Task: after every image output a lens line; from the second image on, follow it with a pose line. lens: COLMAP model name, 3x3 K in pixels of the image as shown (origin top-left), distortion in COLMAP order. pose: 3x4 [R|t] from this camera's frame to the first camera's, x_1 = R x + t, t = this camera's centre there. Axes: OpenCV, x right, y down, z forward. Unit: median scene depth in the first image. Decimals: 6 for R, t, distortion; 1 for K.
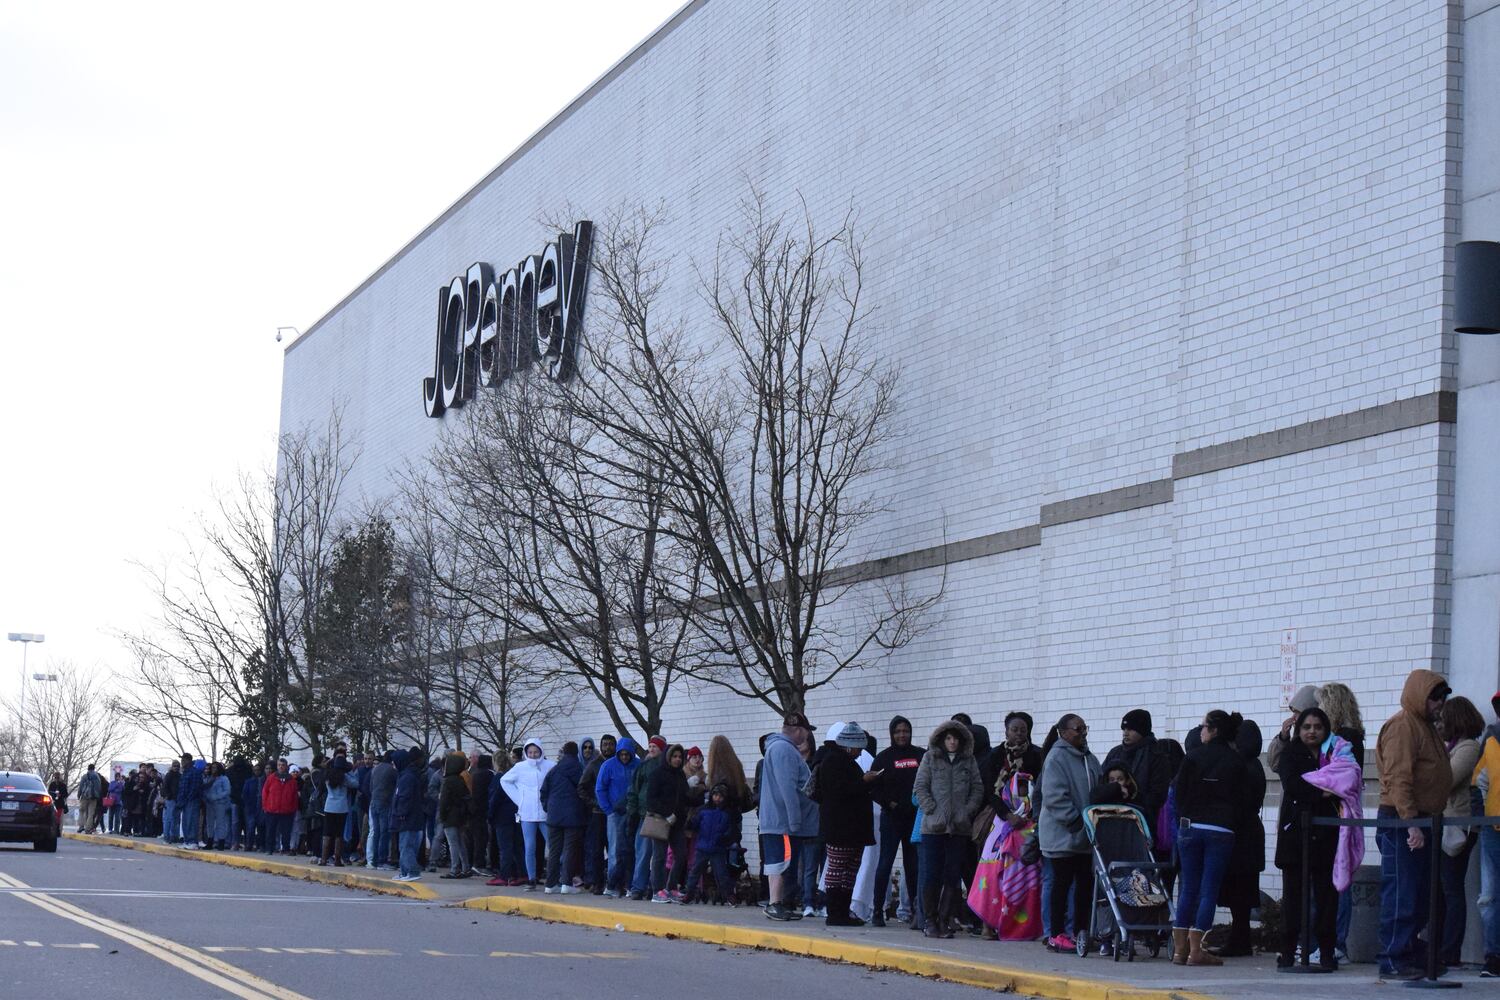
lens RADIAL K [[3321.6, 0, 750.0], [0, 3321.6, 500.0], [0, 0, 1]] dist [0.062105, 0.027598]
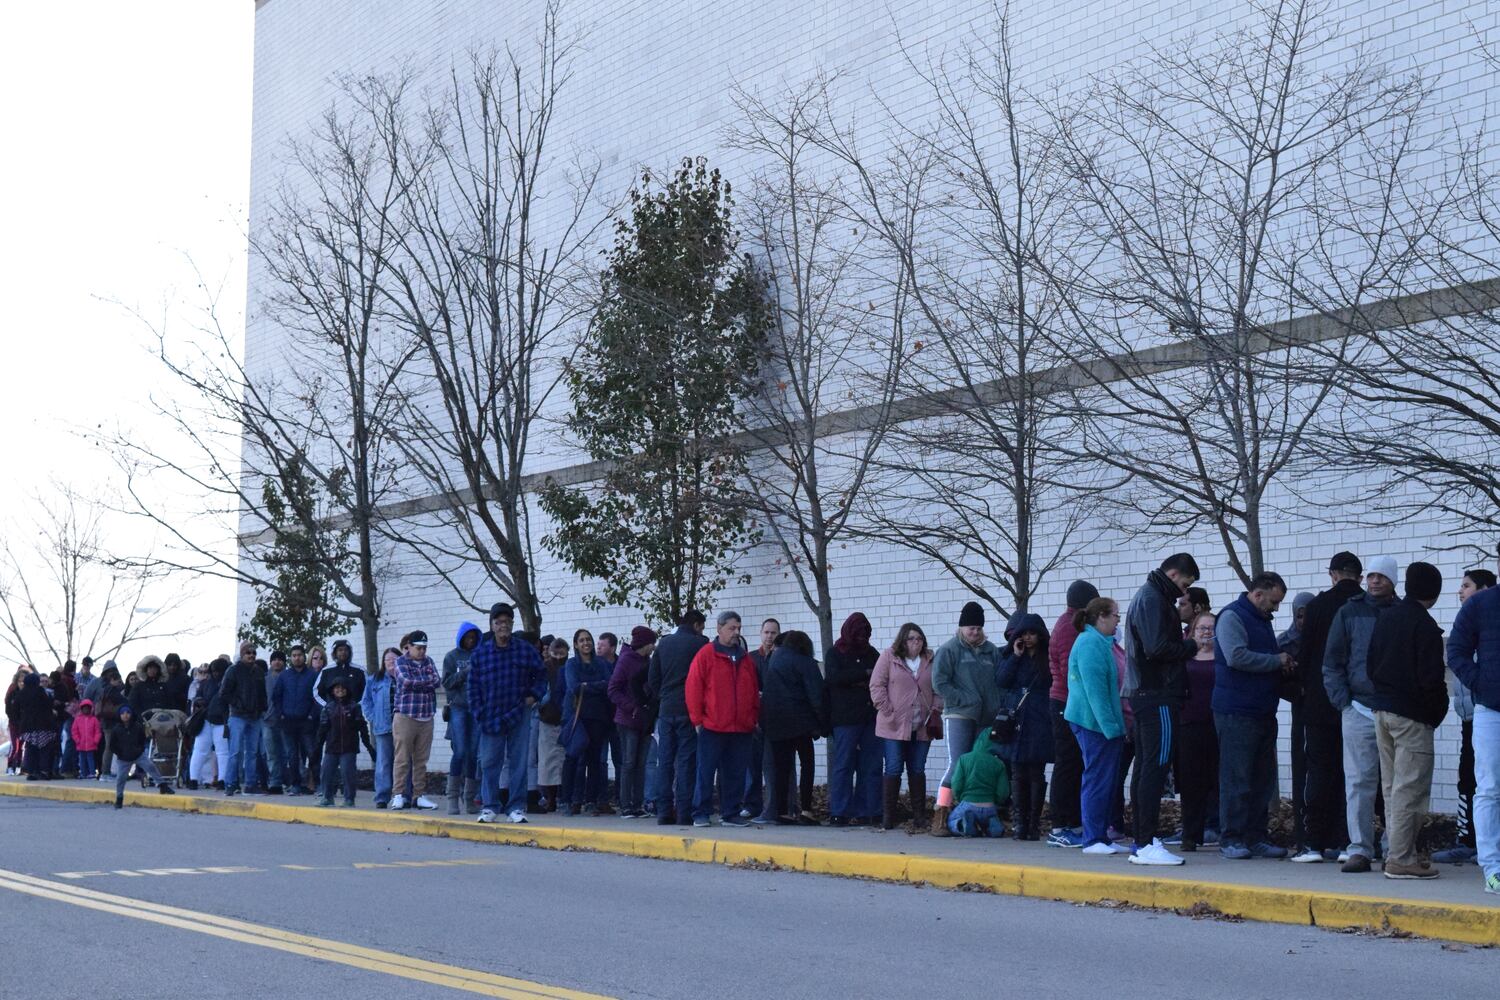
lens RADIAL K [[3321.6, 0, 750.0], [0, 3321.6, 500.0], [0, 0, 1]] dist [0.062105, 0.027598]
pose [[0.992571, -0.024999, 0.119068, -0.202868], [0.021144, 0.999214, 0.033528, 0.050298], [-0.119812, -0.030761, 0.992320, 0.579335]]
